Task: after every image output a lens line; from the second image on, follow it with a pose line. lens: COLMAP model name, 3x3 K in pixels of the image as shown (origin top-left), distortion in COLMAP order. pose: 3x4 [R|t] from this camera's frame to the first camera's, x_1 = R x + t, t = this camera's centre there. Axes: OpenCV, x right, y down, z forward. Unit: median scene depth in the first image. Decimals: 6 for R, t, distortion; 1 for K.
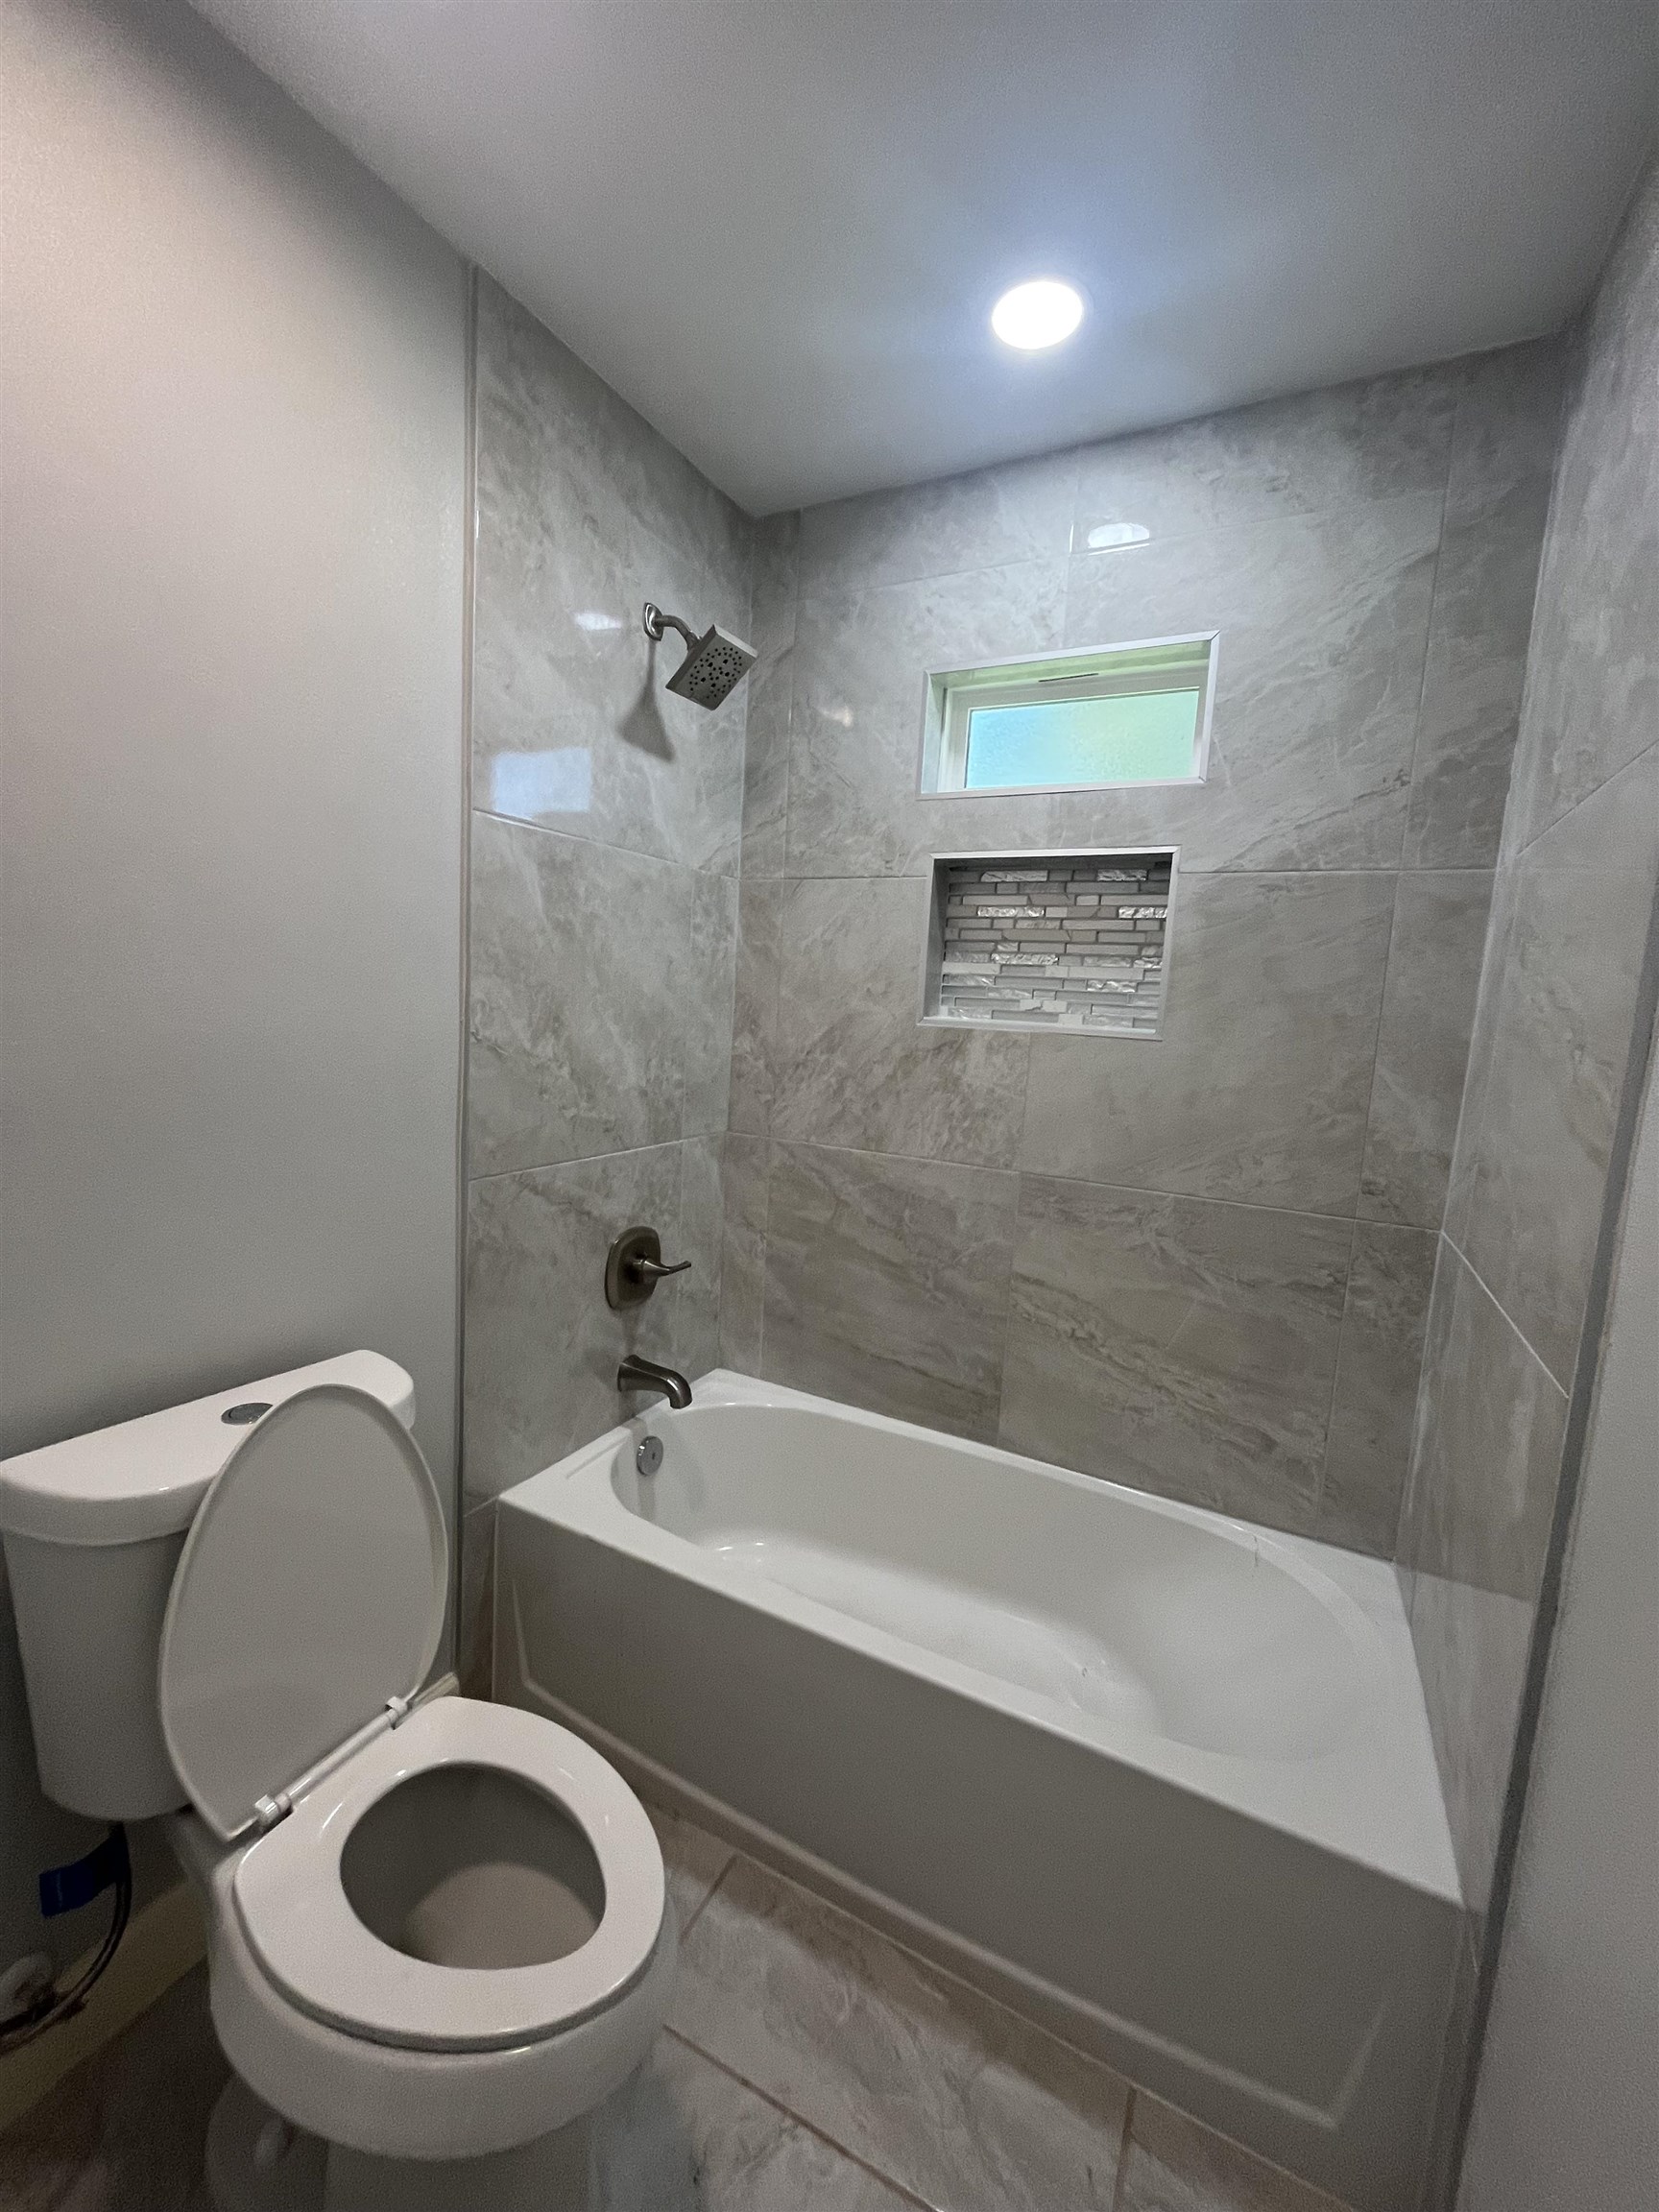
lens RADIAL K [[895.0, 0, 825.4], [0, 895.0, 1103.5], [0, 0, 1]] dist [-0.003090, -0.000212]
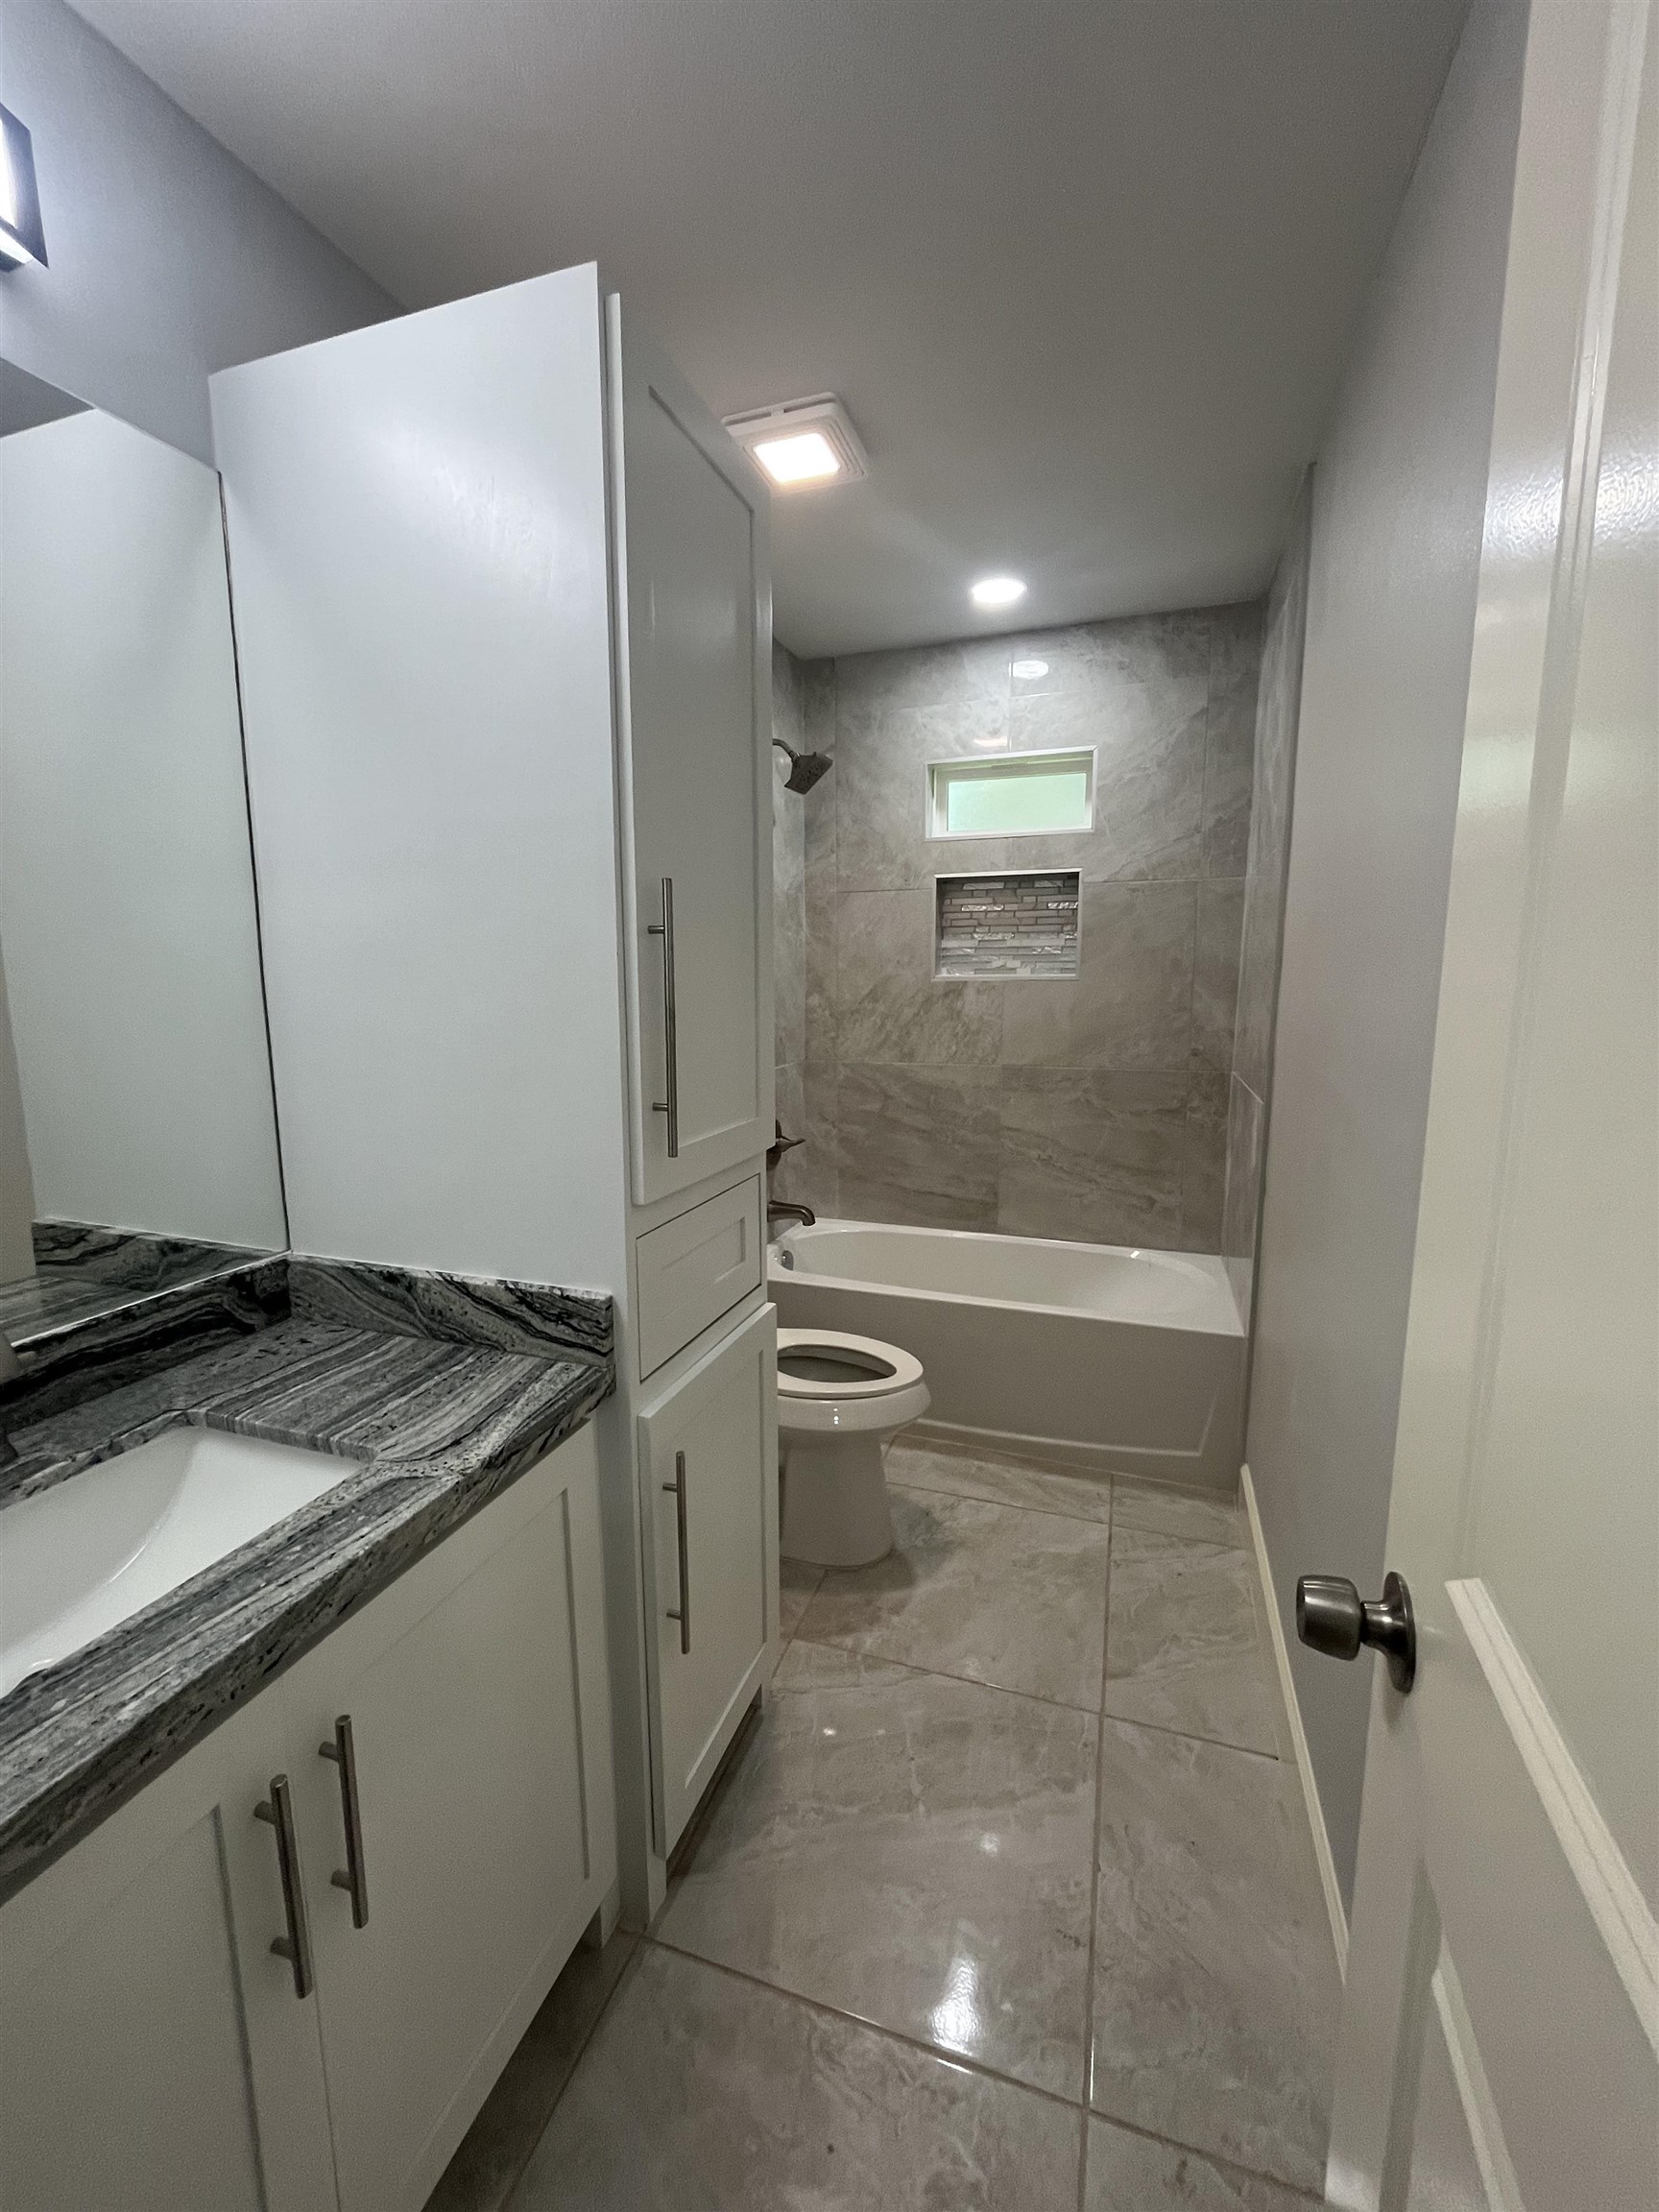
lens RADIAL K [[895.0, 0, 828.4], [0, 895.0, 1105.7], [0, 0, 1]] dist [-0.003090, -0.000212]
pose [[0.988132, -0.082263, 0.129726, -0.319890], [0.077715, 0.996183, 0.039750, 0.060441], [-0.132501, -0.029196, 0.990753, -0.603966]]
